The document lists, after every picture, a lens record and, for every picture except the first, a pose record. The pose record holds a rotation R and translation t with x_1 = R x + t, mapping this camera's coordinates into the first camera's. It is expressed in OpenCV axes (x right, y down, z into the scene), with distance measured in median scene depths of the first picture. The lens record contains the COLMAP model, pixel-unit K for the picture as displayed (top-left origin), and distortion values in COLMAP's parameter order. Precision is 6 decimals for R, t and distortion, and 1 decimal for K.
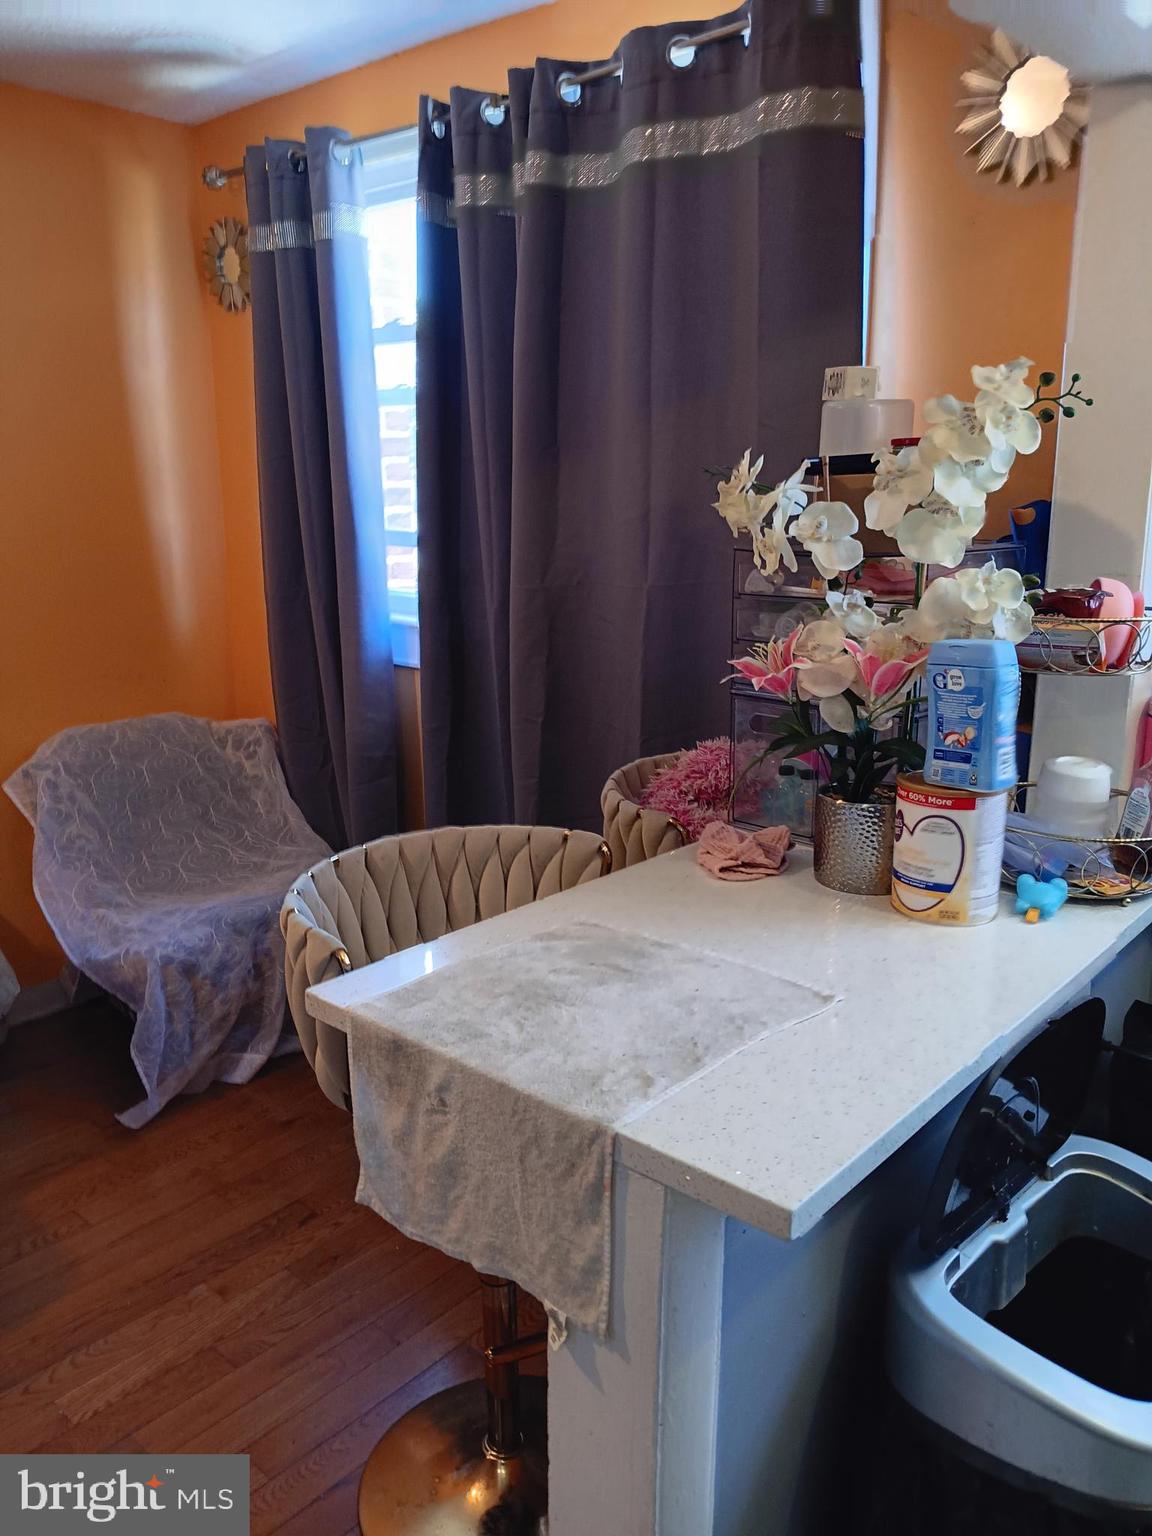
lens RADIAL K [[1179.2, 0, 581.2], [0, 1179.2, 759.2], [0, 0, 1]] dist [0.070108, -0.148663]
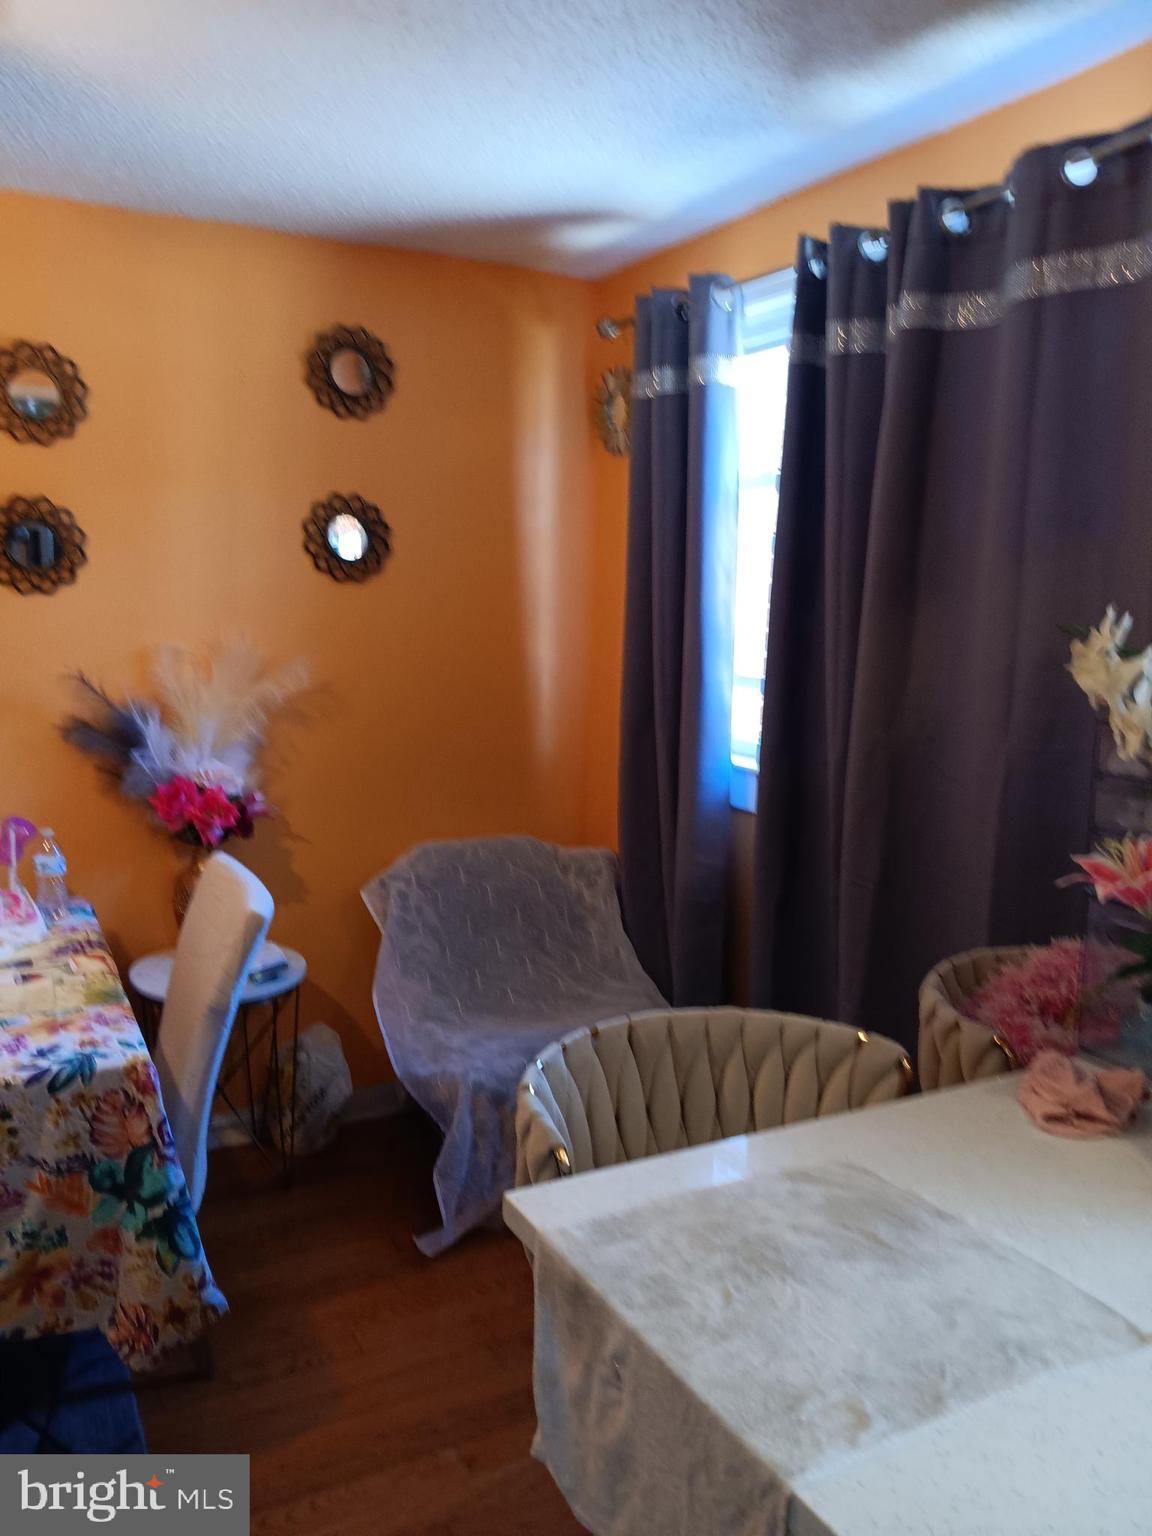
lens RADIAL K [[1179.2, 0, 567.3], [0, 1179.2, 753.0], [0, 0, 1]] dist [0.070108, -0.148663]
pose [[0.937074, 0.066372, -0.342764, 0.055951], [-0.102946, 0.990642, -0.089614, -0.034170], [0.333608, 0.119261, 0.935138, 0.081852]]
